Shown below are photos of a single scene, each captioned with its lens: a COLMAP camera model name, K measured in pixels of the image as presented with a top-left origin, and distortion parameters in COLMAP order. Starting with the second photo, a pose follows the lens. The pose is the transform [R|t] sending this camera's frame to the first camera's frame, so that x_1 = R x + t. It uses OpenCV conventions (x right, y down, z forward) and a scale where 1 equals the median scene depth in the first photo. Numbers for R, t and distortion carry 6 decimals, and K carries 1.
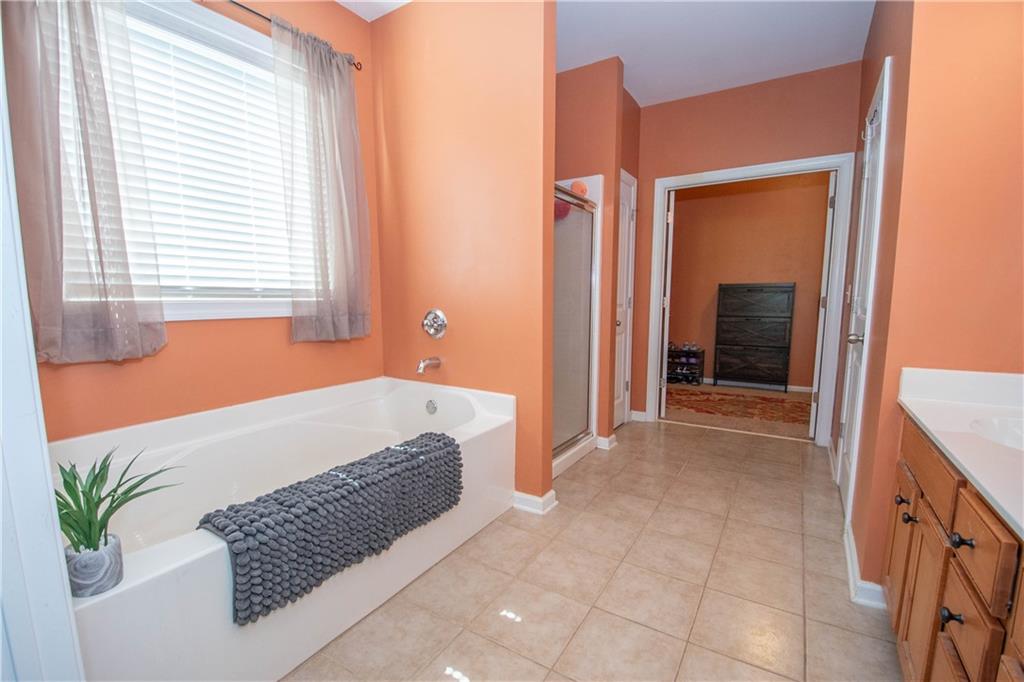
lens RADIAL K [[450.4, 0, 513.9], [0, 450.4, 350.9], [0, 0, 1]] dist [0.010185, -0.019001]
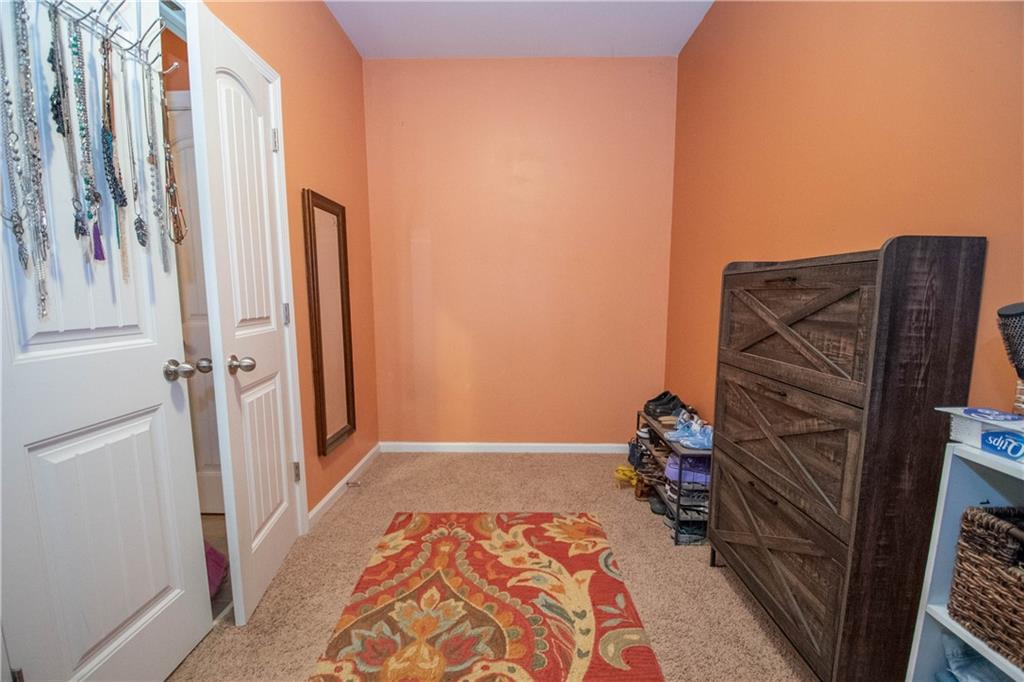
lens RADIAL K [[450.4, 0, 513.9], [0, 450.4, 350.9], [0, 0, 1]] dist [0.010185, -0.019001]
pose [[0.527257, 0.105680, -0.843108, 0.813080], [-0.102808, 0.992880, 0.060160, -0.110037], [0.843464, 0.054958, 0.534368, 0.871817]]
